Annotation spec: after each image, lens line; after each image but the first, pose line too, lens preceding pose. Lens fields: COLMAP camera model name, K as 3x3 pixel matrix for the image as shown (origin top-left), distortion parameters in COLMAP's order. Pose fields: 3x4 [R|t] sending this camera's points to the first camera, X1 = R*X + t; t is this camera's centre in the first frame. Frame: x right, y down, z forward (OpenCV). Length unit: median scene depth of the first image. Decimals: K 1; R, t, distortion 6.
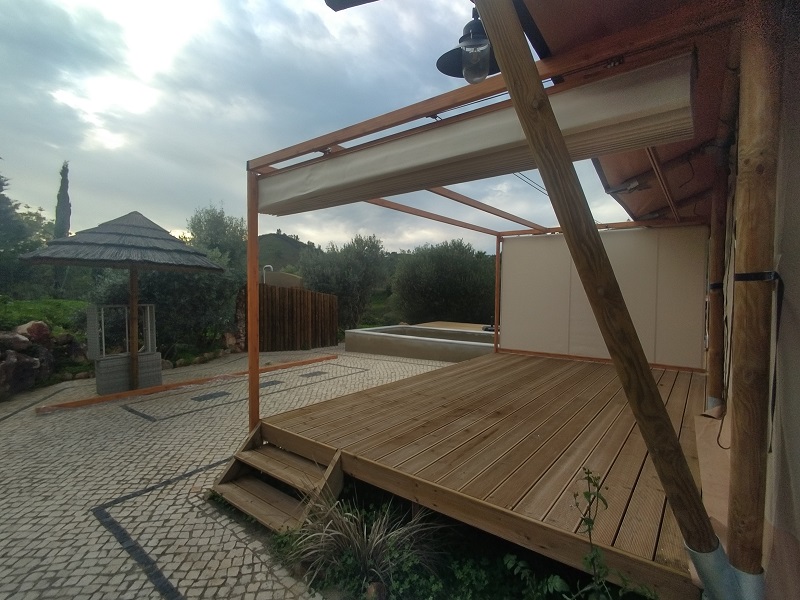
lens RADIAL K [[397.7, 0, 400.0], [0, 397.7, 300.0], [0, 0, 1]] dist [-0.010513, -0.002122]
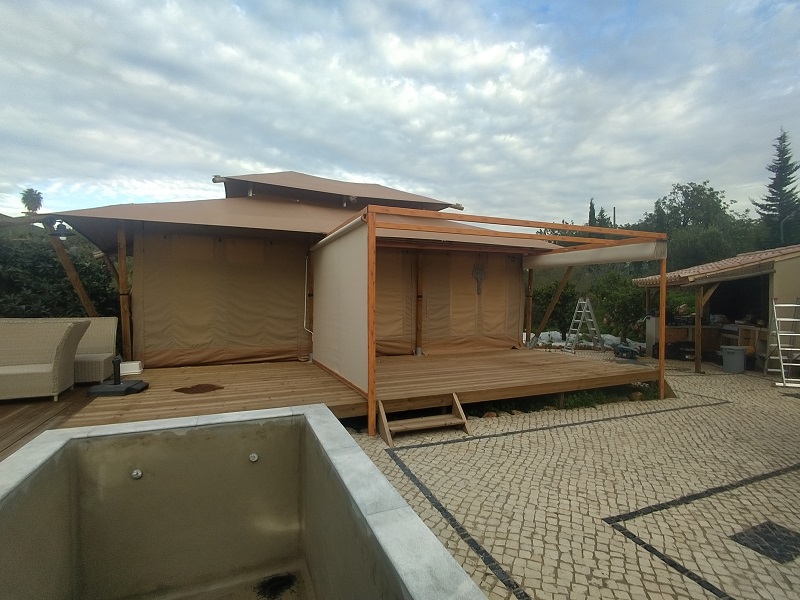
lens RADIAL K [[399.6, 0, 402.1], [0, 399.6, 297.3], [0, 0, 1]] dist [-0.003129, 0.000089]
pose [[-0.871305, -0.014339, 0.490533, -0.218144], [-0.001761, 0.999658, 0.026093, -0.101240], [-0.490739, 0.021872, -0.871032, 3.368040]]
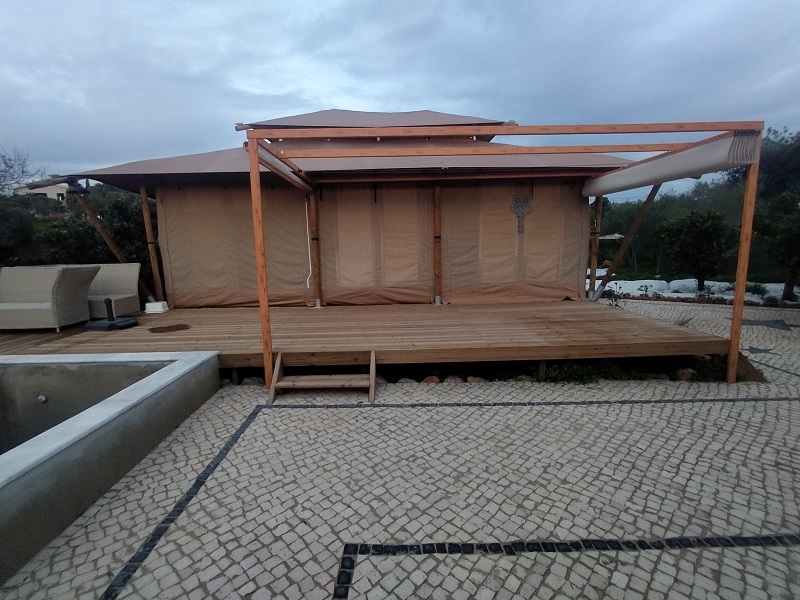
lens RADIAL K [[393.7, 0, 400.5], [0, 393.7, 305.0], [0, 0, 1]] dist [-0.005604, -0.000756]
pose [[-0.618902, -0.119956, 0.776254, -0.677239], [0.033961, 0.983259, 0.179022, -0.070830], [-0.784733, 0.137160, -0.604467, 2.640426]]
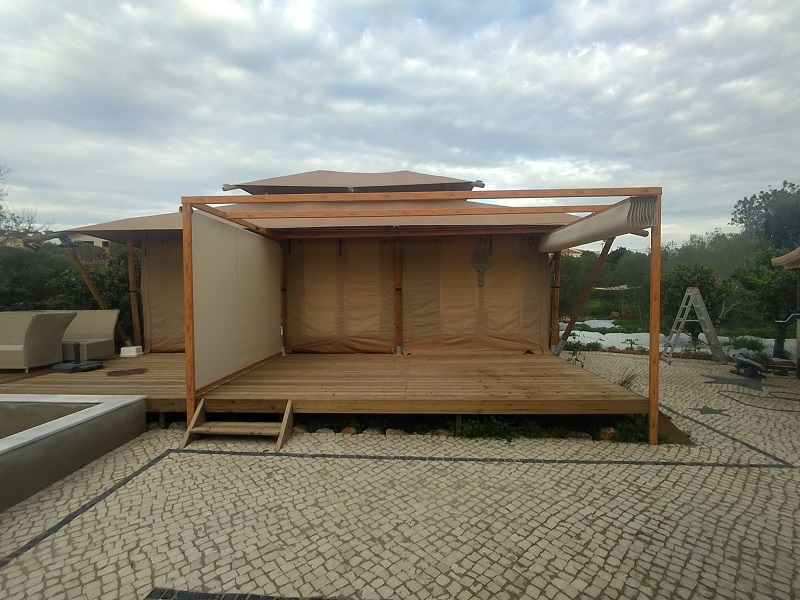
lens RADIAL K [[393.7, 0, 400.5], [0, 393.7, 305.0], [0, 0, 1]] dist [-0.005604, -0.000756]
pose [[-0.567591, -0.035806, 0.822532, -0.935669], [0.022818, 0.997986, 0.059190, -0.086972], [-0.822994, 0.052364, -0.565631, 2.386337]]
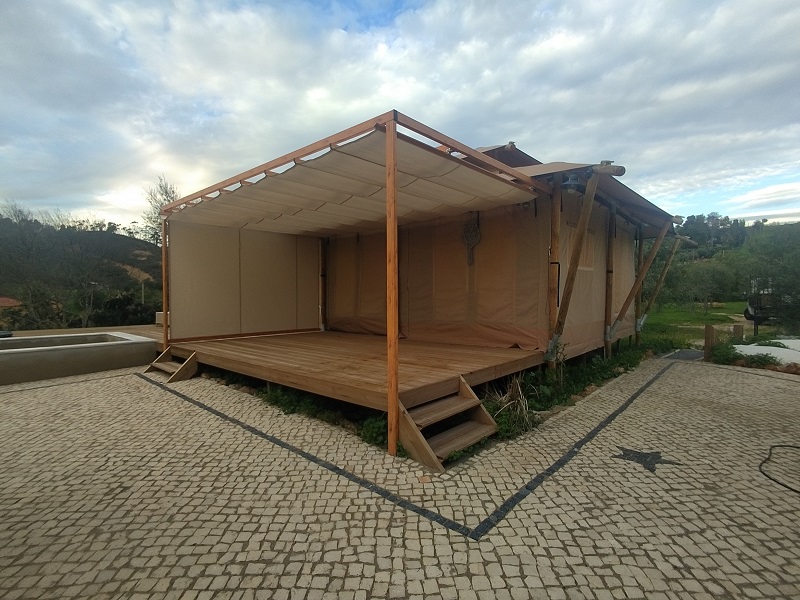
lens RADIAL K [[394.0, 0, 400.5], [0, 394.0, 308.3], [0, 0, 1]] dist [-0.005922, -0.000518]
pose [[0.073319, -0.048029, 0.996151, -1.297378], [0.030458, 0.998482, 0.045900, 0.059720], [-0.996843, 0.026976, 0.074671, 0.930988]]
